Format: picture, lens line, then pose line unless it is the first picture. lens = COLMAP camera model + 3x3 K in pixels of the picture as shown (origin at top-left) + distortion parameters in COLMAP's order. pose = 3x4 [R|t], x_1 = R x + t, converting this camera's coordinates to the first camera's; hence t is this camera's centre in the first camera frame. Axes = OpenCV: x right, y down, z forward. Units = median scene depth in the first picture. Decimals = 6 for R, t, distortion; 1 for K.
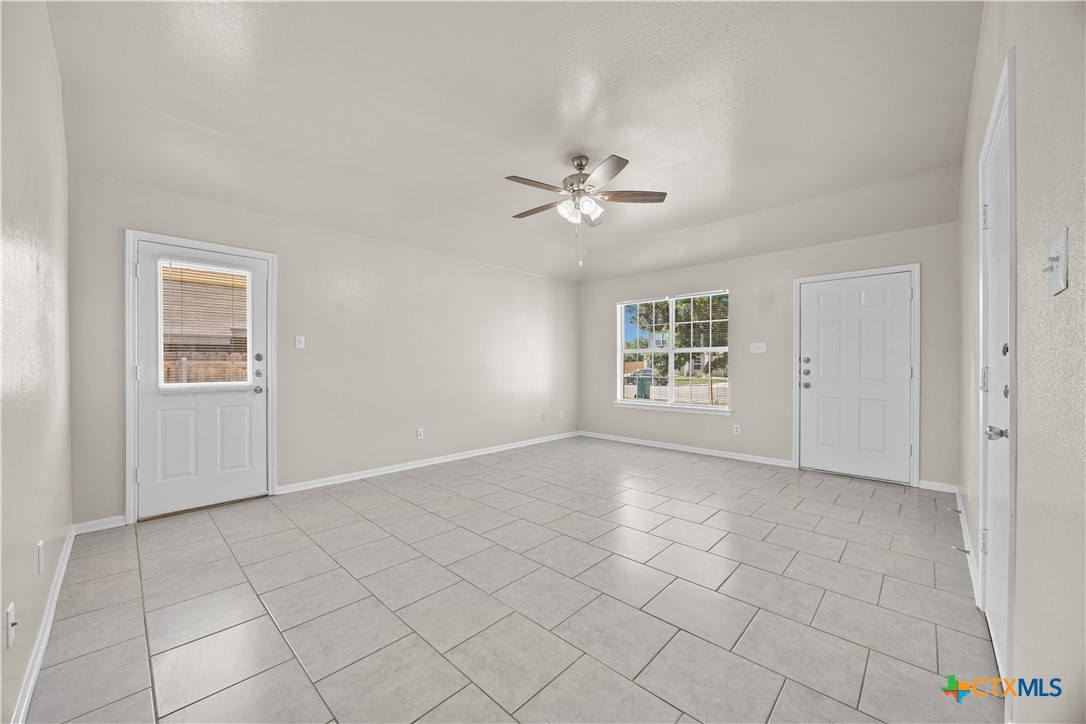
lens RADIAL K [[408.8, 0, 535.9], [0, 408.8, 364.0], [0, 0, 1]] dist [-0.006687, 0.001089]
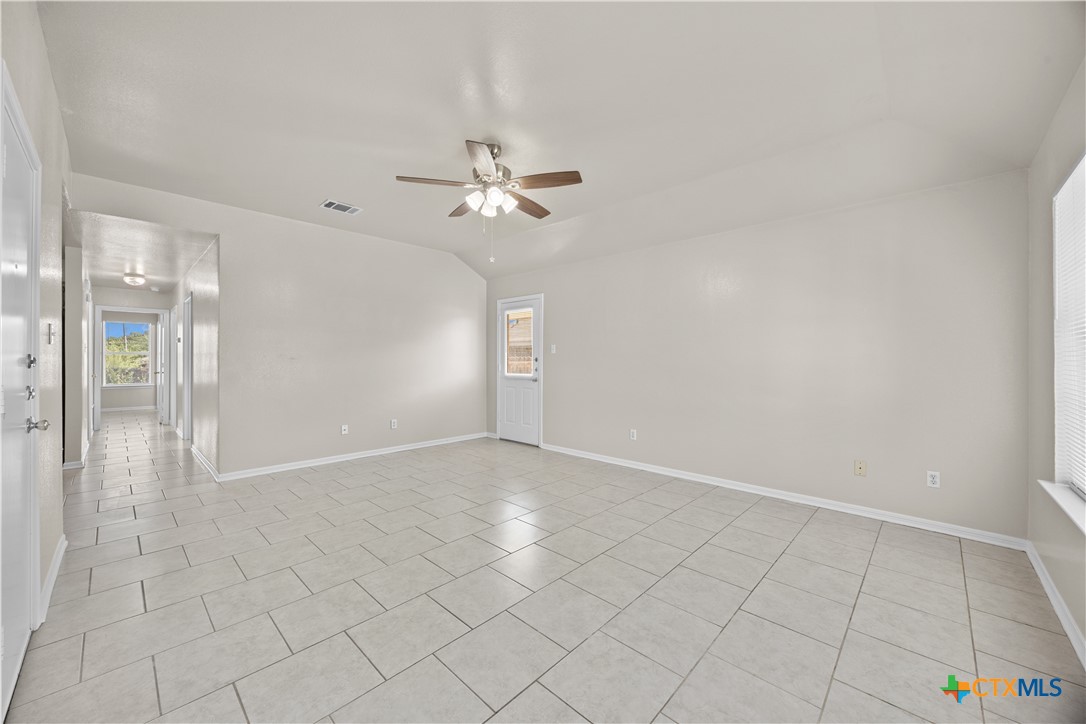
lens RADIAL K [[408.8, 0, 541.0], [0, 408.8, 359.7], [0, 0, 1]] dist [-0.006687, 0.001089]
pose [[0.007435, 0.002942, -0.999968, 0.953632], [-0.002304, 0.999993, 0.002925, -0.021401], [0.999970, 0.002282, 0.007441, 1.015003]]
